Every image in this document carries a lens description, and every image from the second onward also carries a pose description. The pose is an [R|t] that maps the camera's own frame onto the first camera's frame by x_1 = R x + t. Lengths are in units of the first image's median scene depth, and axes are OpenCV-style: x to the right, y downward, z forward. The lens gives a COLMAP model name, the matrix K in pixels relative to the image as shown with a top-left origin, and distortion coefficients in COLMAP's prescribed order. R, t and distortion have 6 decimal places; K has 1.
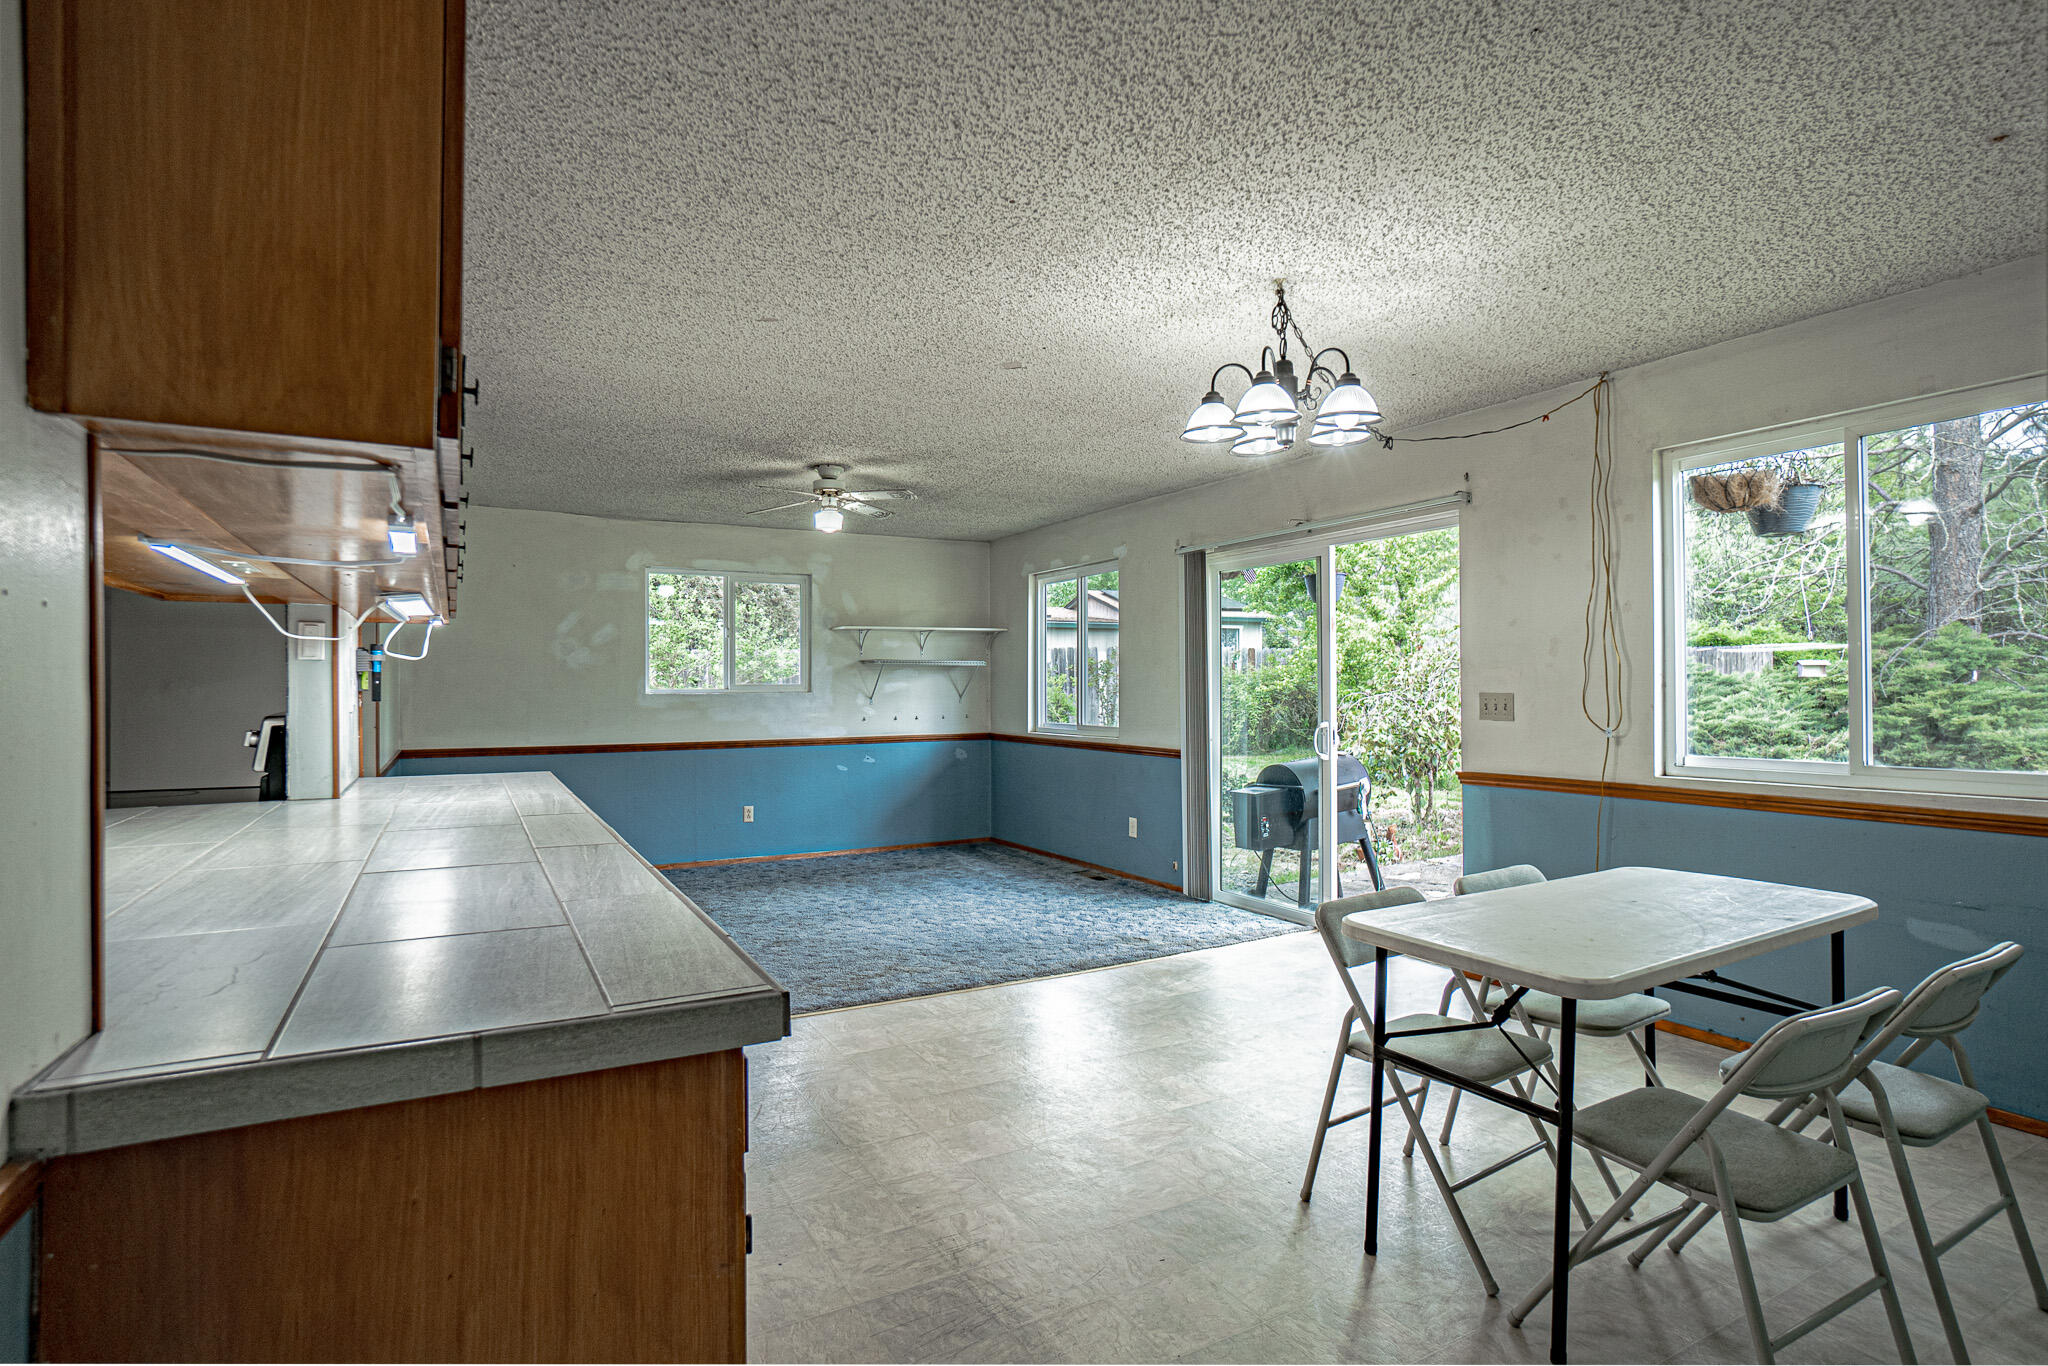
lens RADIAL K [[1044.4, 0, 1022.8], [0, 1044.4, 677.1], [0, 0, 1]] dist [-0.032838, -0.000075]
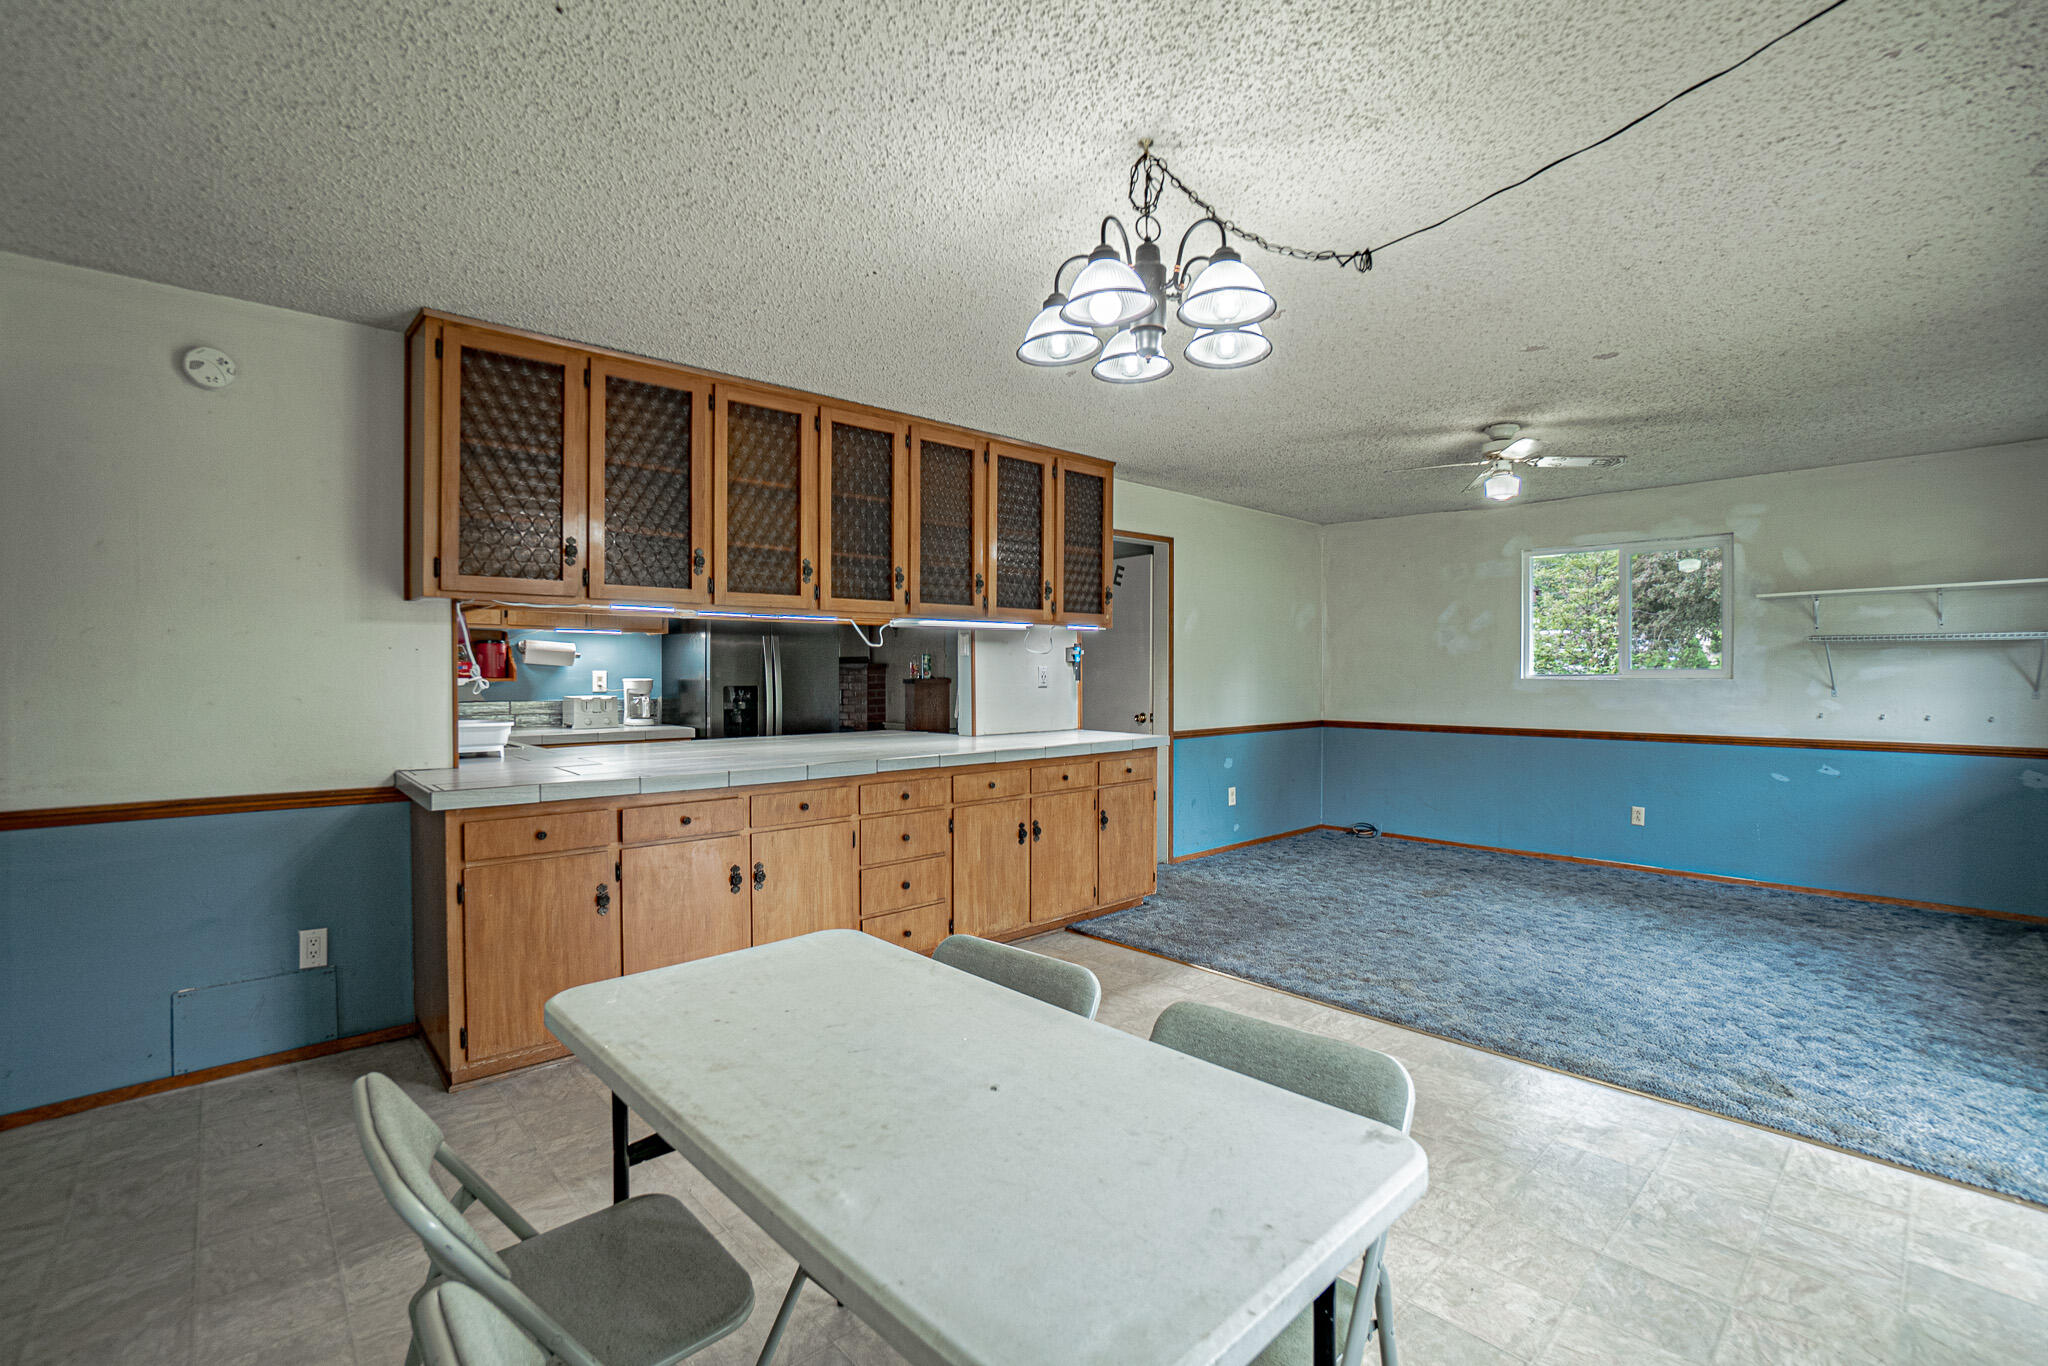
lens RADIAL K [[904.8, 0, 1008.3], [0, 904.8, 685.8], [0, 0, 1]] dist [-0.024487, 0.002351]
pose [[0.233943, 0.017915, -0.972085, 0.373532], [0.007867, 0.999763, 0.020318, 0.001817], [0.972218, -0.012401, 0.233747, 0.329349]]
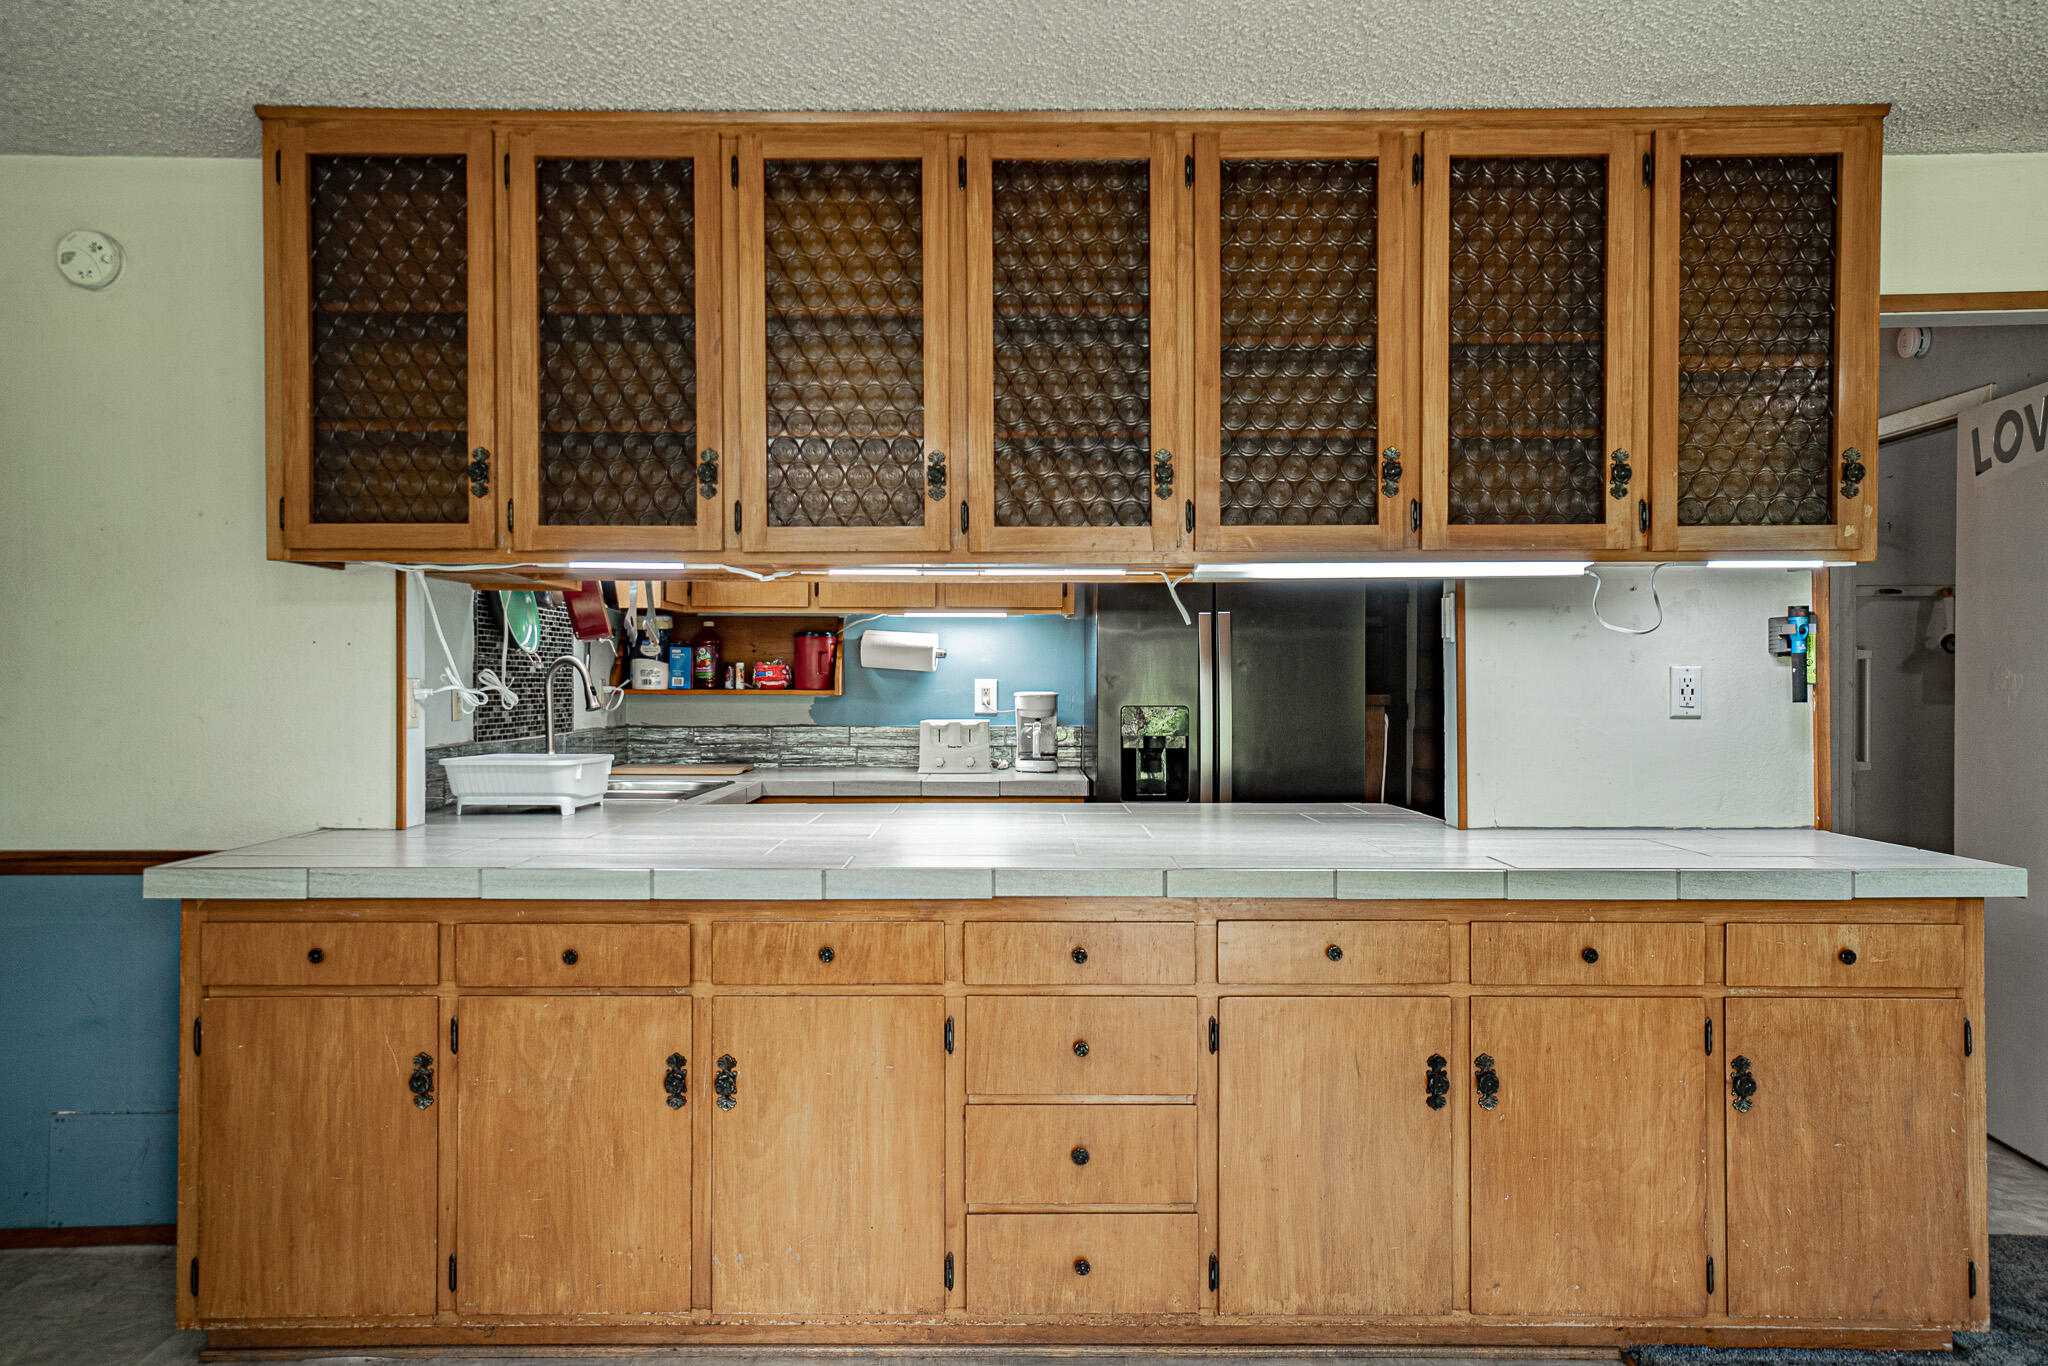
lens RADIAL K [[1633.9, 0, 1011.0], [0, 1633.9, 668.3], [0, 0, 1]] dist [0.049496, -0.015354]
pose [[-0.475274, -0.002907, -0.879833, 0.233512], [0.009011, 0.999926, -0.008172, 0.004103], [0.879792, -0.011812, -0.475212, 0.588585]]
